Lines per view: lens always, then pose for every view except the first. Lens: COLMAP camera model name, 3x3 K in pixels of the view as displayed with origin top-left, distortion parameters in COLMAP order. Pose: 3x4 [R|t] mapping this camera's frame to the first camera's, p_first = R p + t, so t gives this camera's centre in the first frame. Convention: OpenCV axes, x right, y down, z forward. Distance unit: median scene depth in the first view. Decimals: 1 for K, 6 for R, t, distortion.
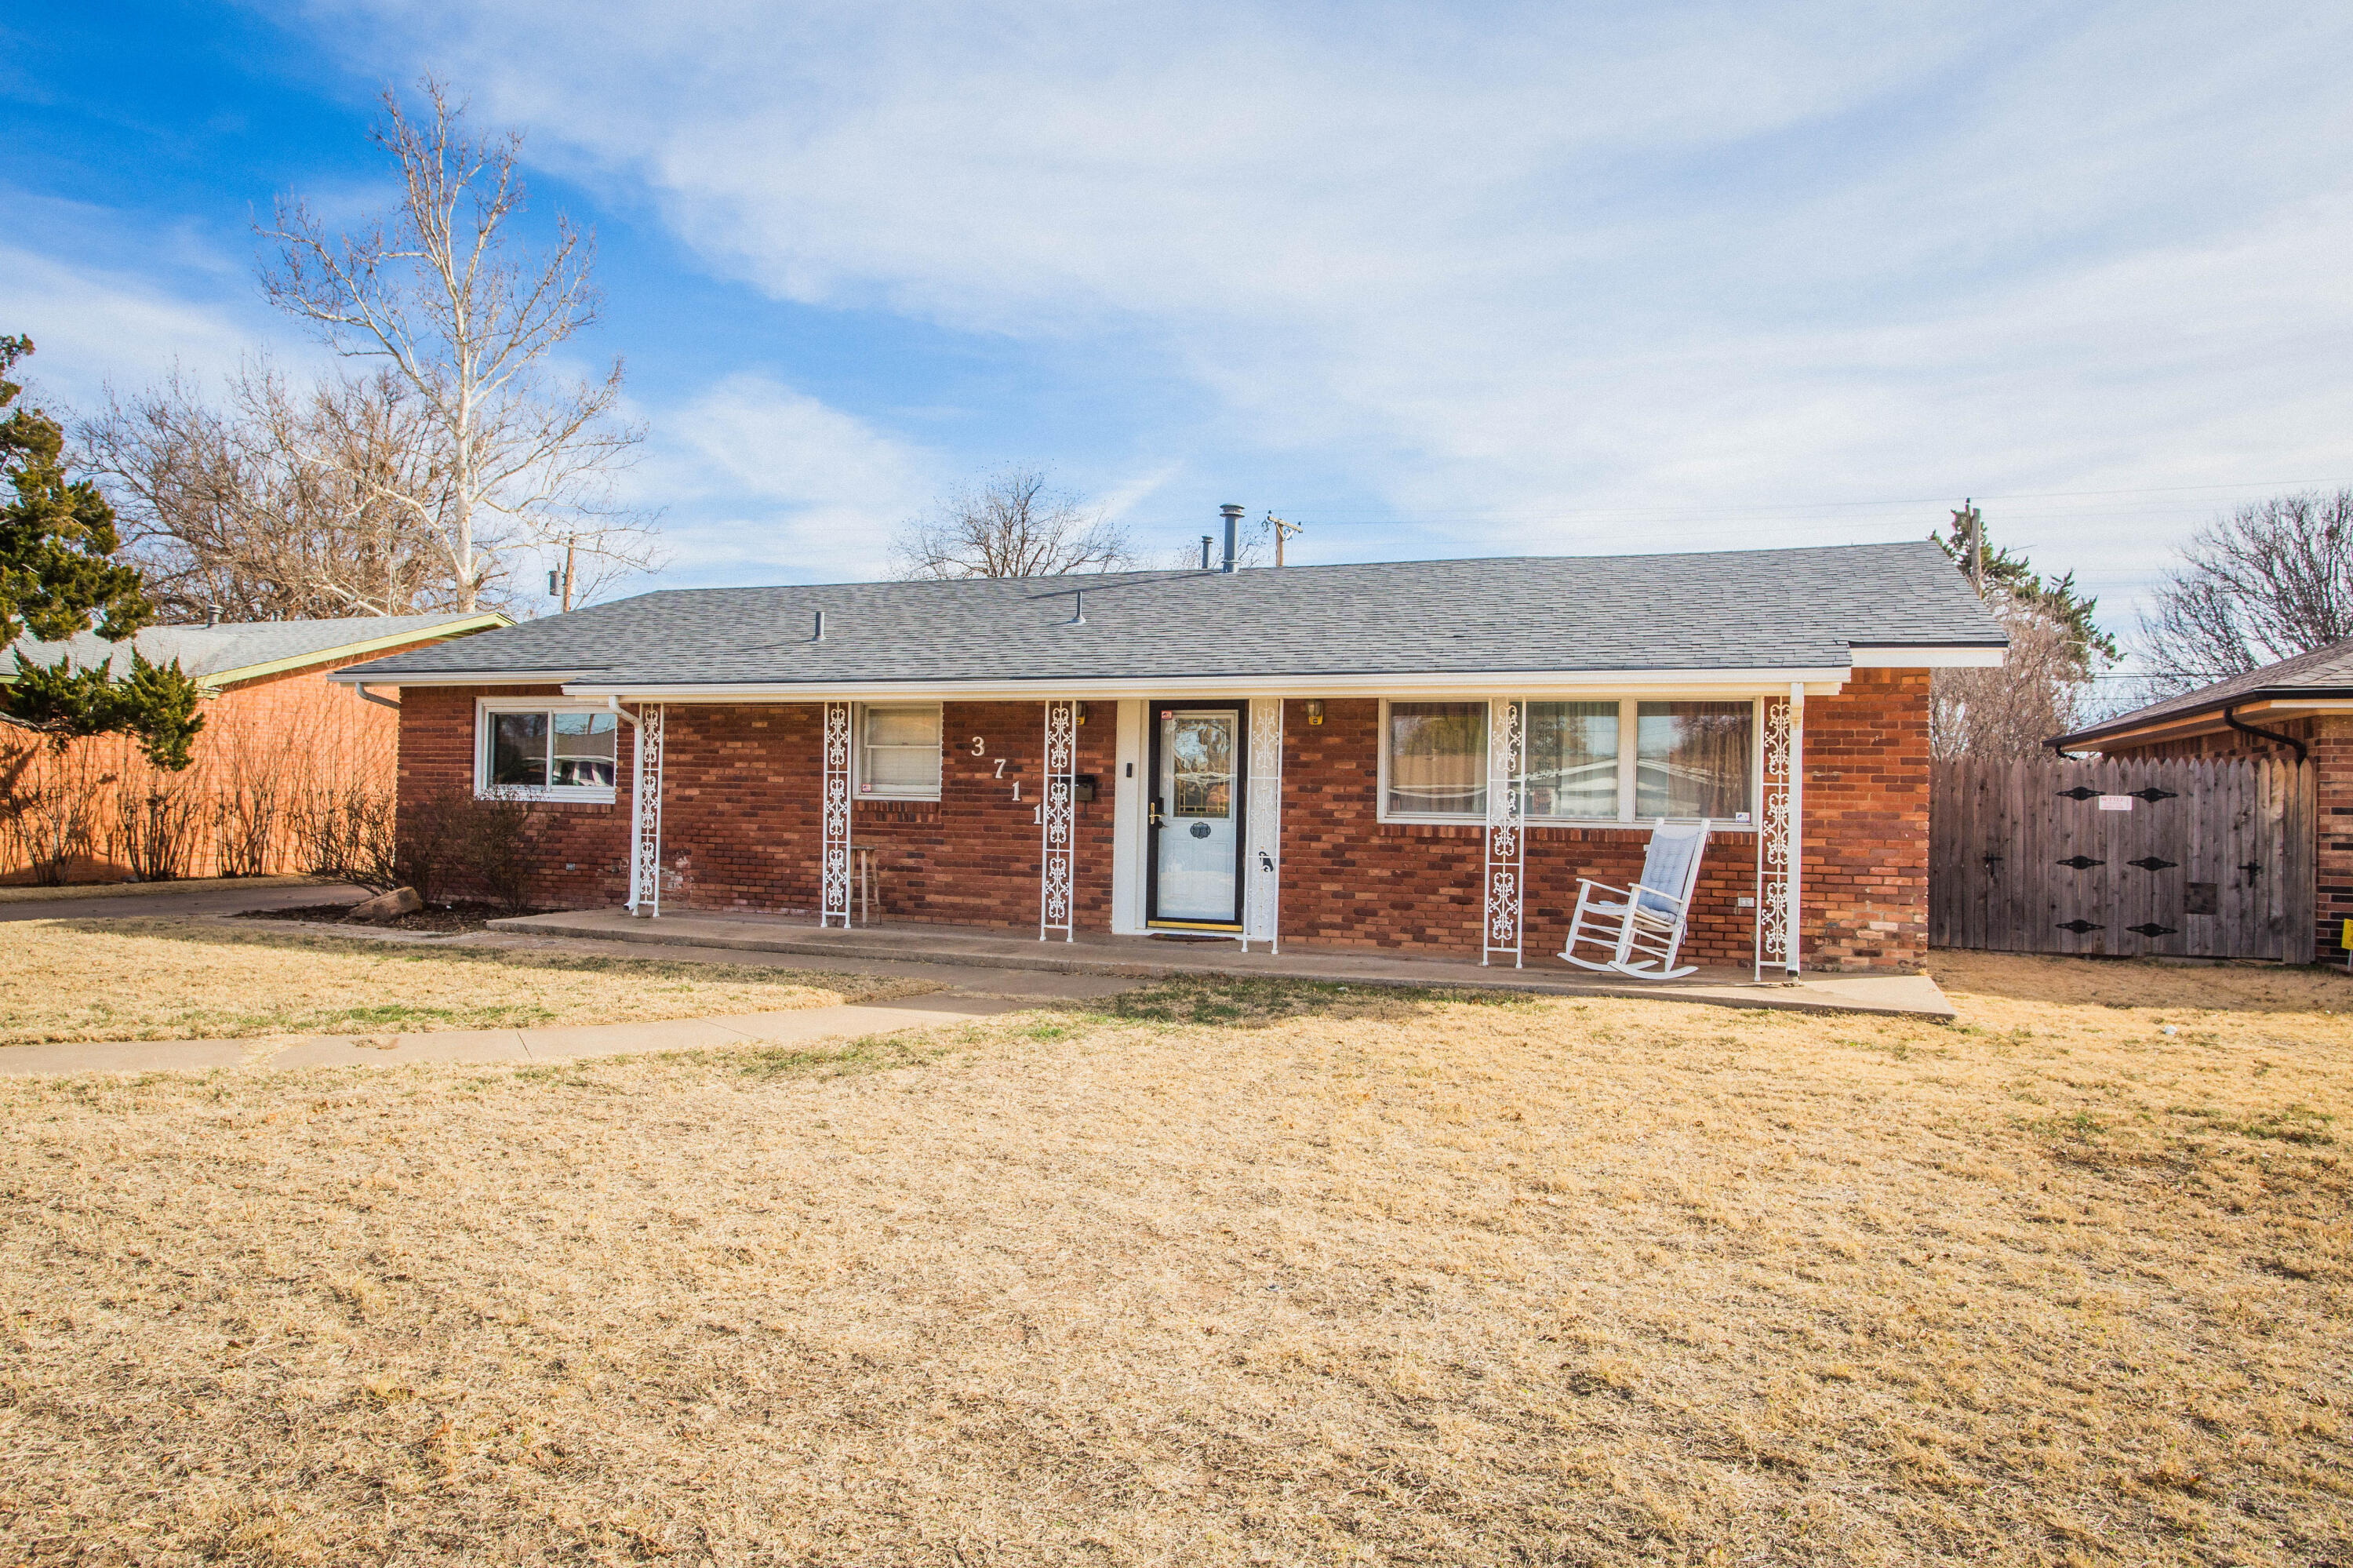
lens RADIAL K [[1492.6, 0, 1165.8], [0, 1492.6, 793.6], [0, 0, 1]] dist [0.003335, 0.002509]
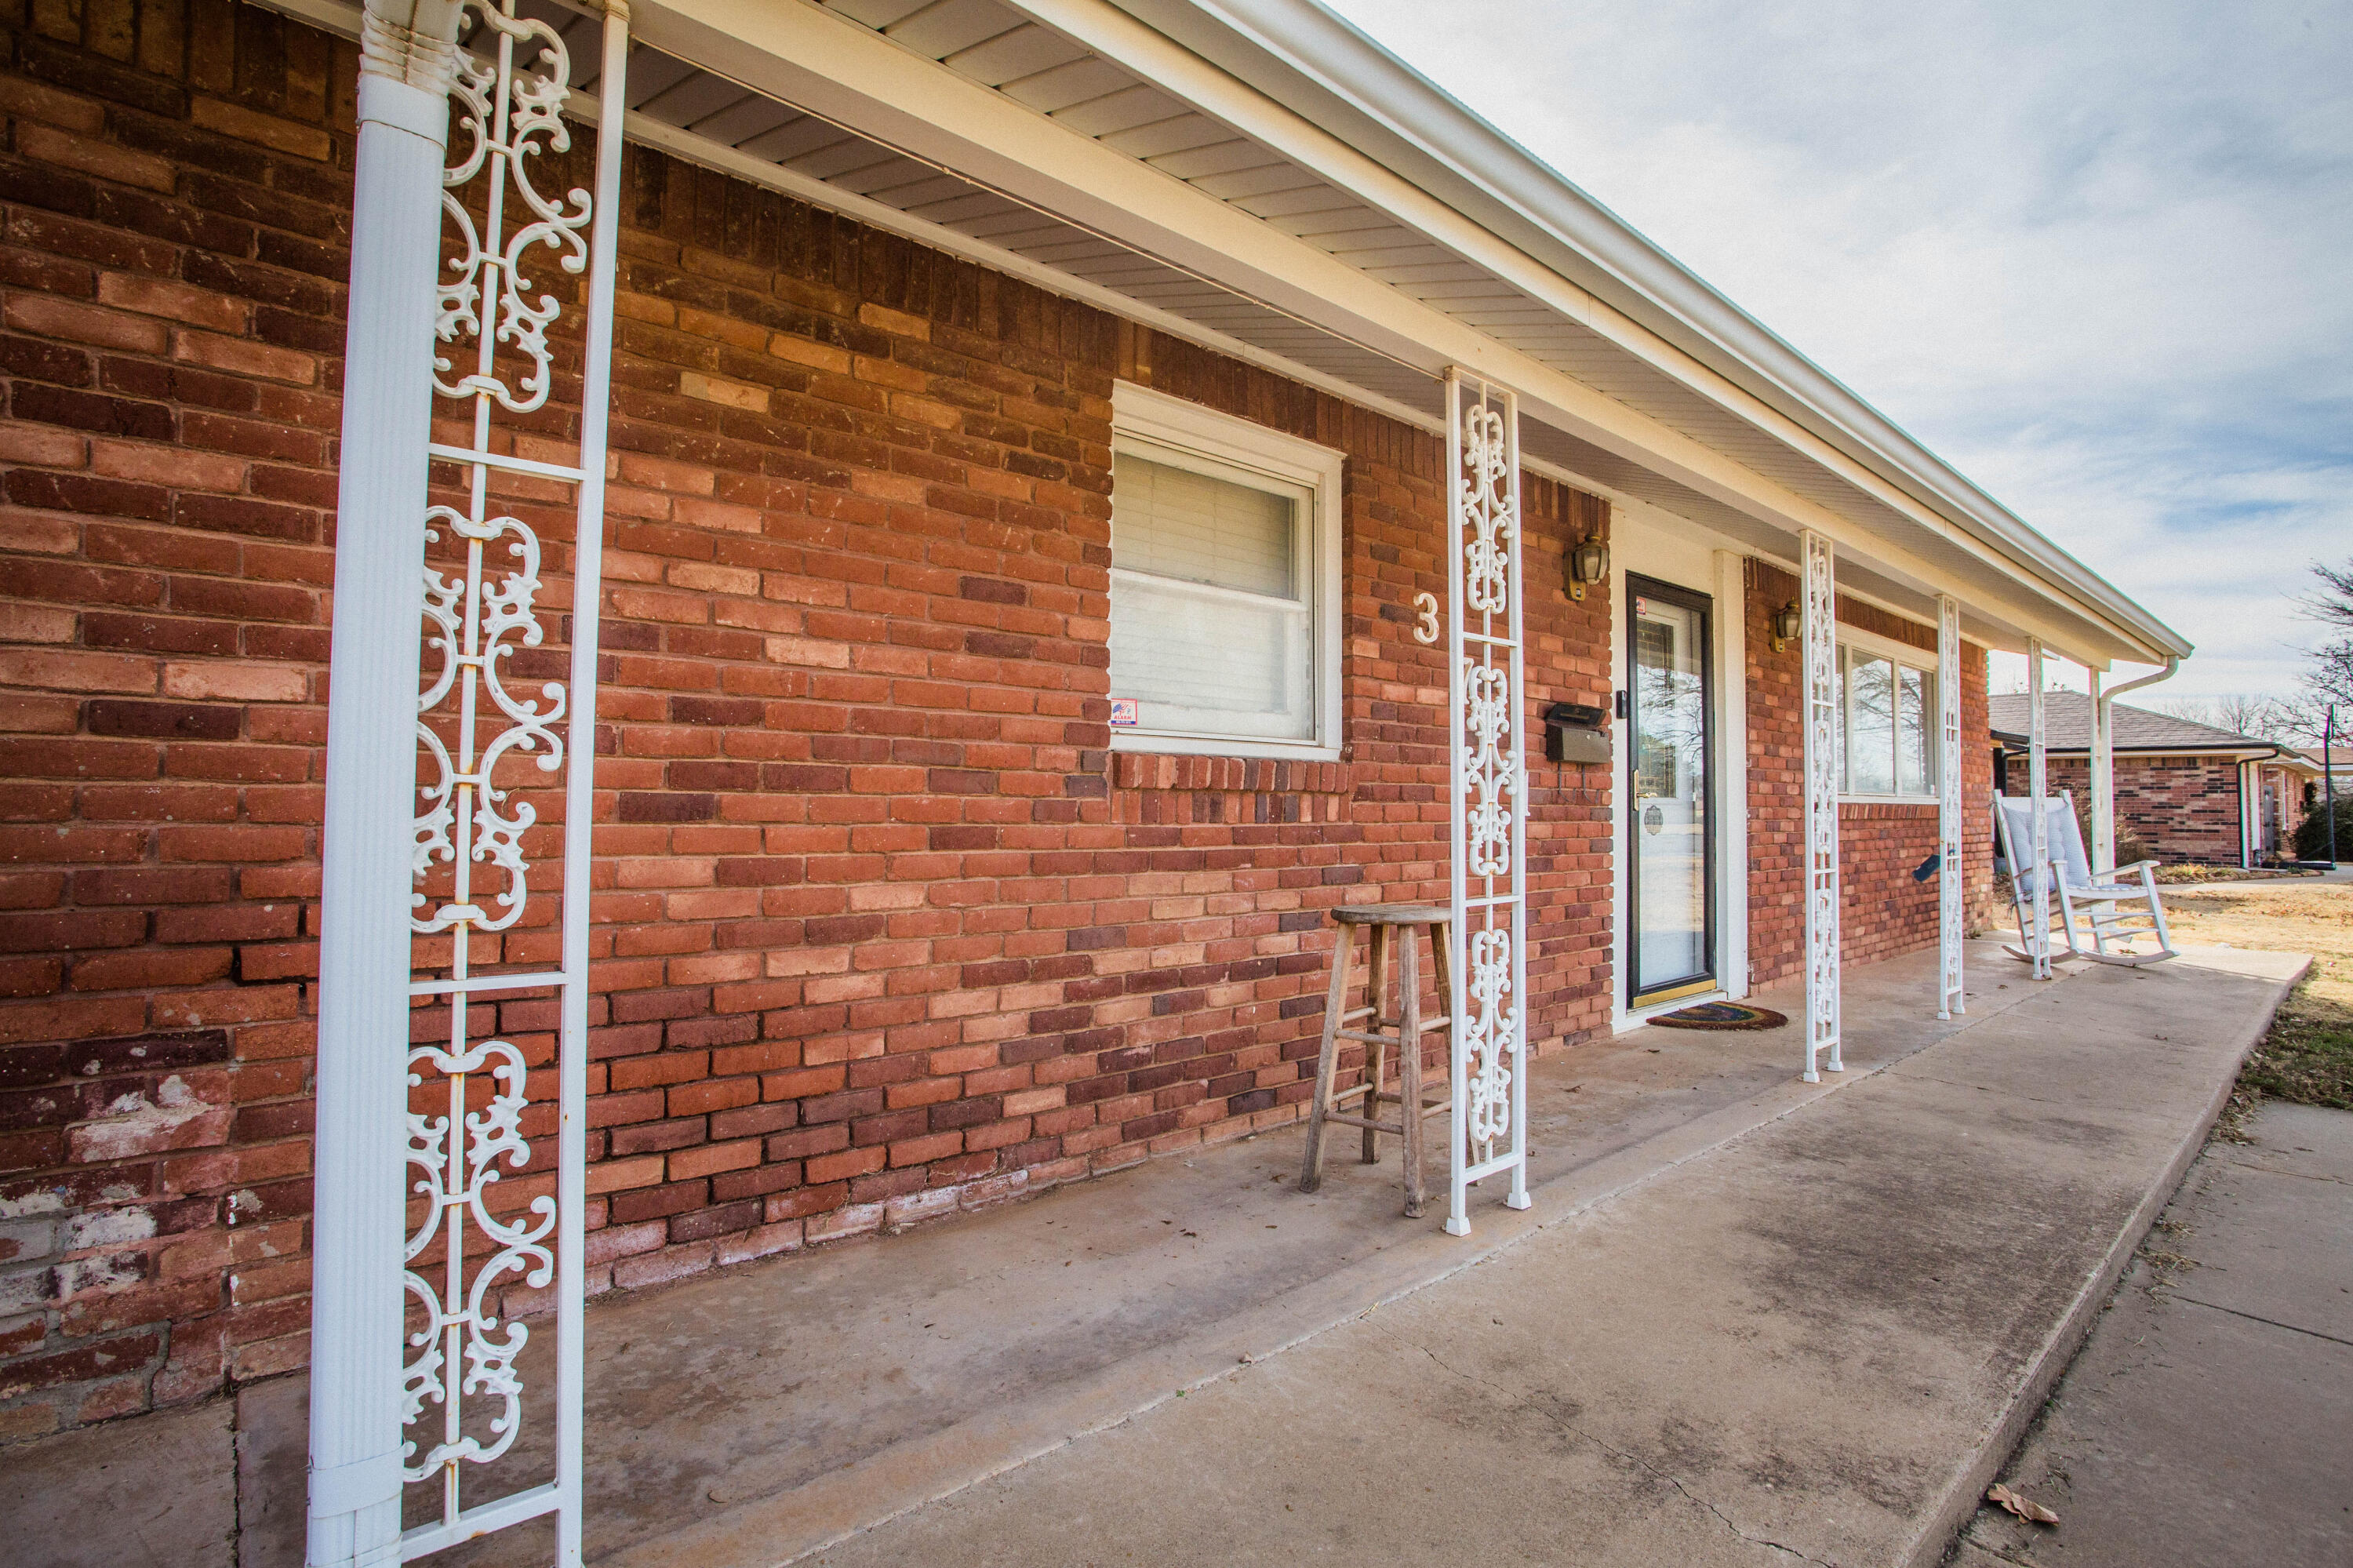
lens RADIAL K [[1148.2, 0, 1177.0], [0, 1148.2, 790.4], [0, 0, 1]] dist [-0.045607, 0.011991]
pose [[0.448490, -0.002069, 0.893786, -0.409637], [0.000792, 0.999998, 0.001918, 0.011547], [-0.893788, -0.000152, 0.448490, 0.913588]]
